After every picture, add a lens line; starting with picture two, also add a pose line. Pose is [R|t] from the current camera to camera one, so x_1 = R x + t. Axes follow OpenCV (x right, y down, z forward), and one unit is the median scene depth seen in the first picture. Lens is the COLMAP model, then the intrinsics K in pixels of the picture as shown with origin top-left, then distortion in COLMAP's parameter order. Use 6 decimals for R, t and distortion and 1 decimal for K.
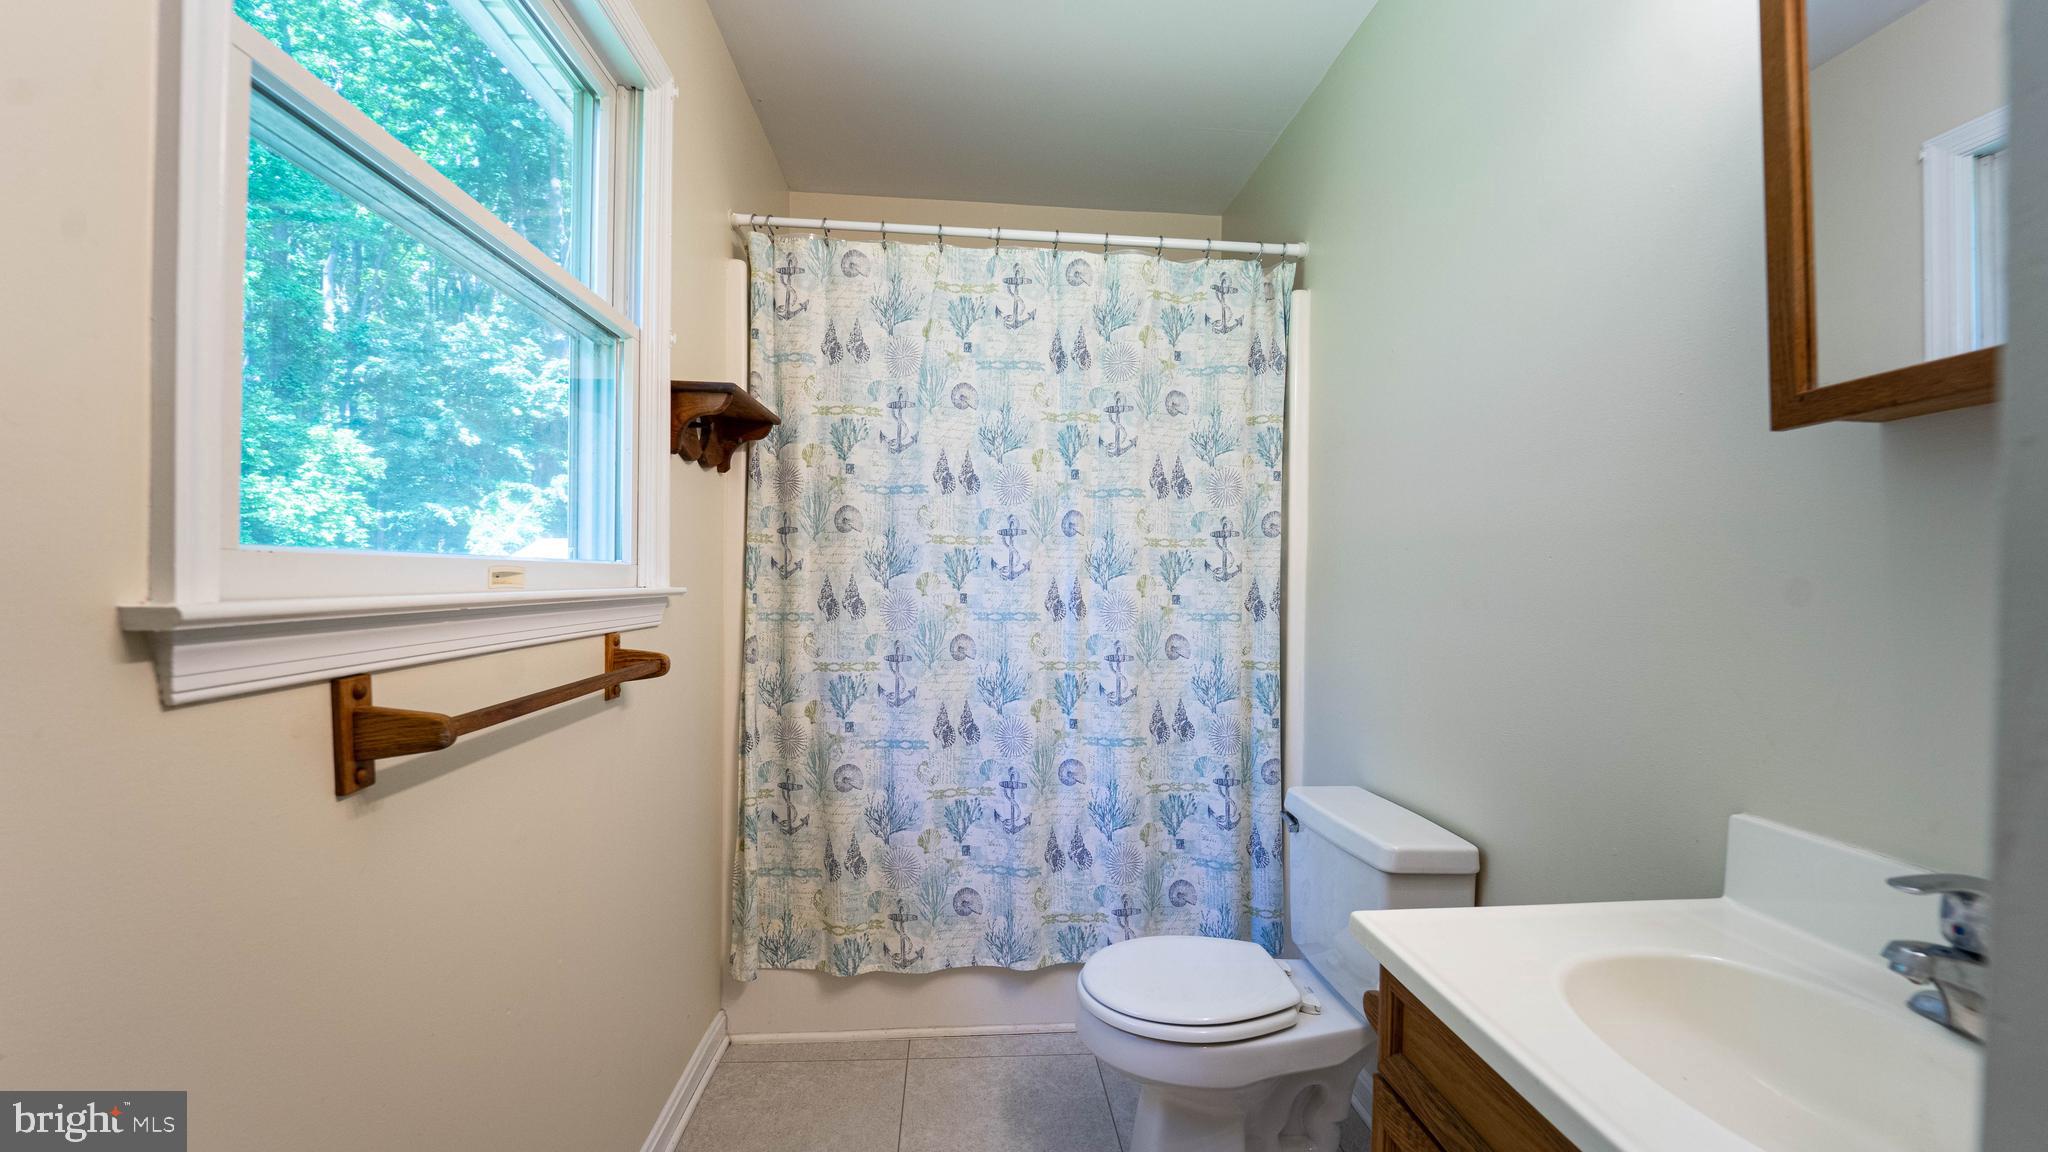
lens RADIAL K [[837.4, 0, 1016.5], [0, 837.4, 574.0], [0, 0, 1]] dist [-0.019681, -0.001703]
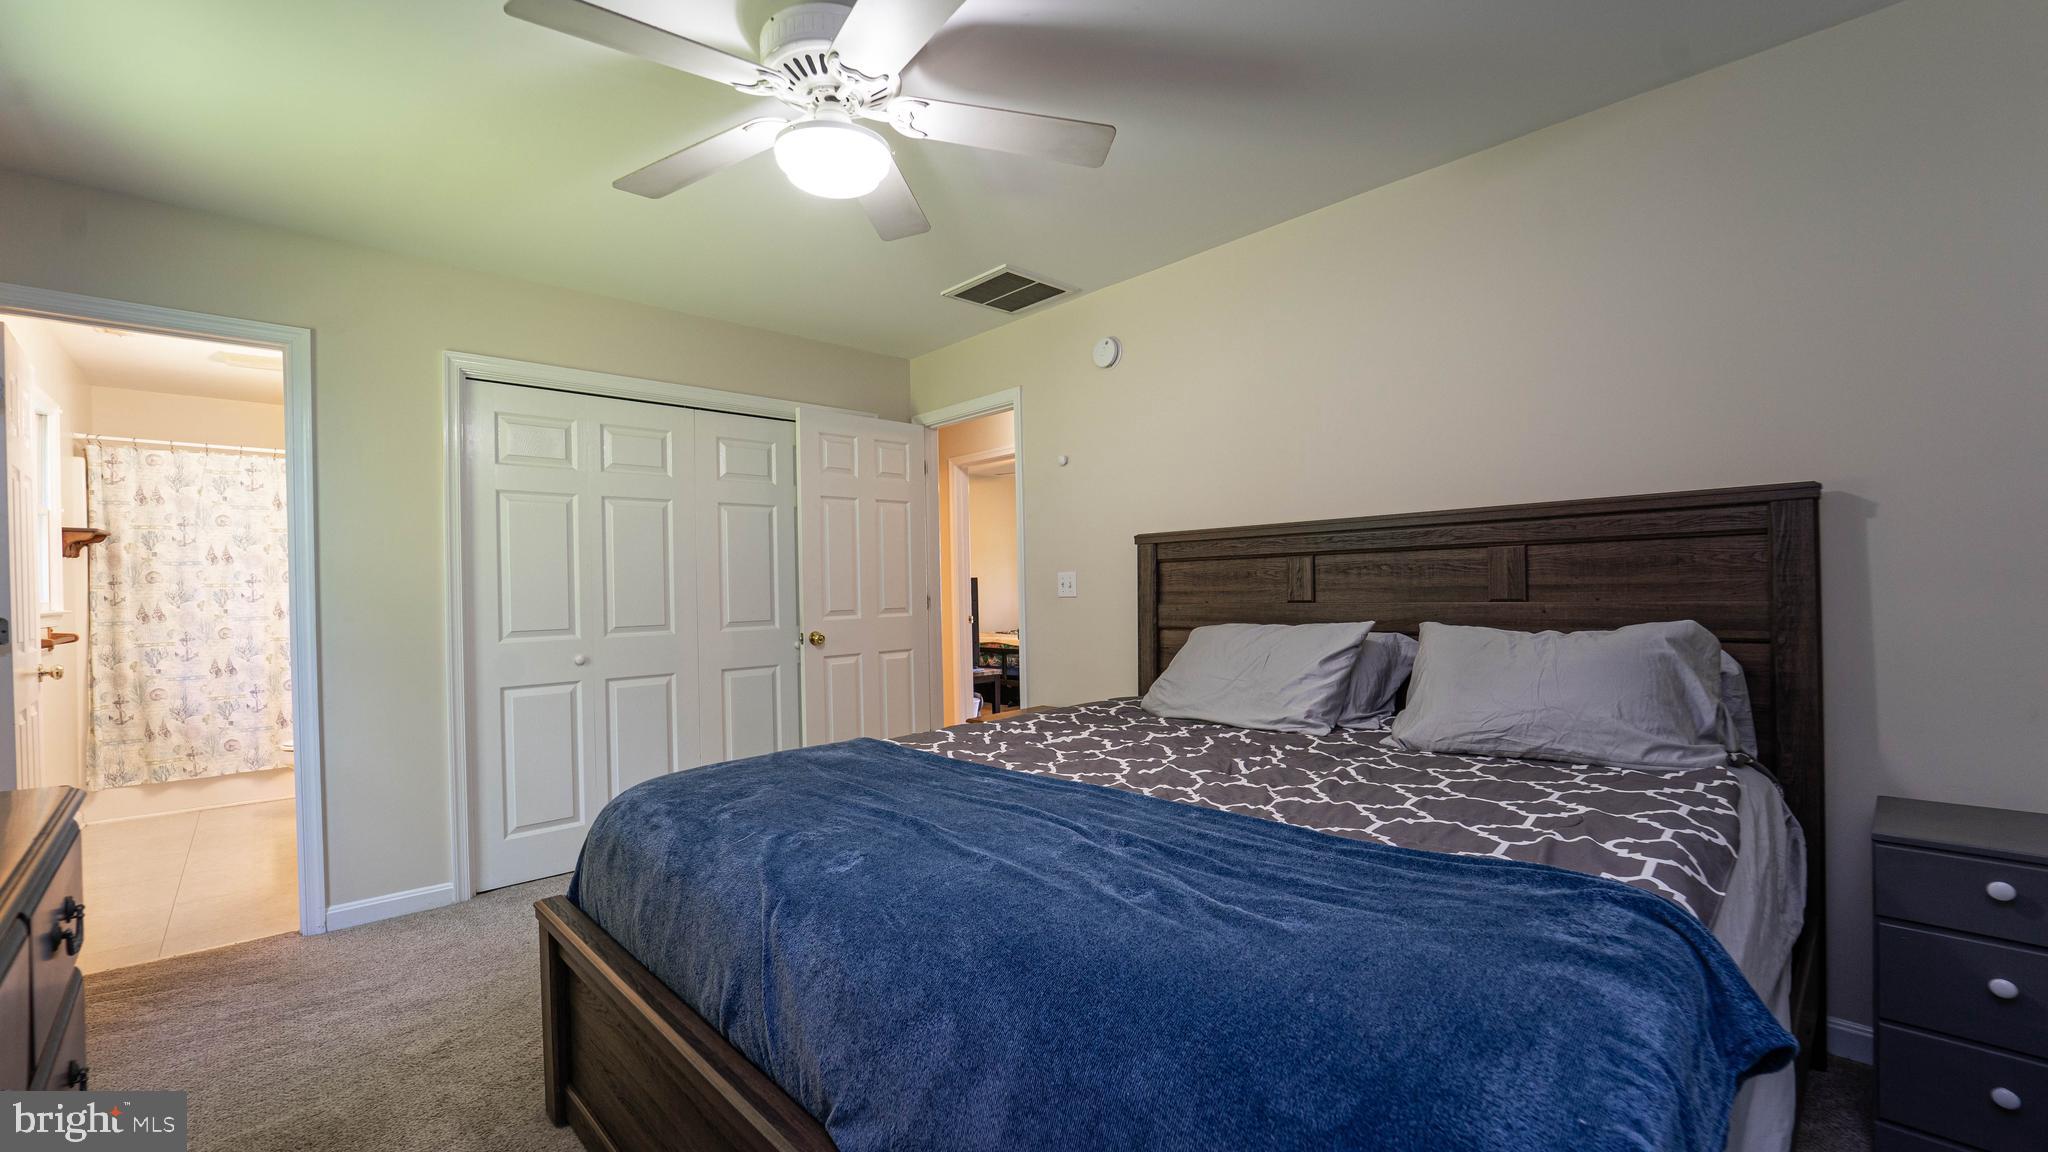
lens RADIAL K [[837.4, 0, 1037.4], [0, 837.4, 585.0], [0, 0, 1]] dist [-0.019681, -0.001703]
pose [[0.783403, -0.025458, 0.620992, 0.284029], [0.024963, 0.999643, 0.009489, -0.008491], [-0.621012, 0.008068, 0.783759, -2.112703]]
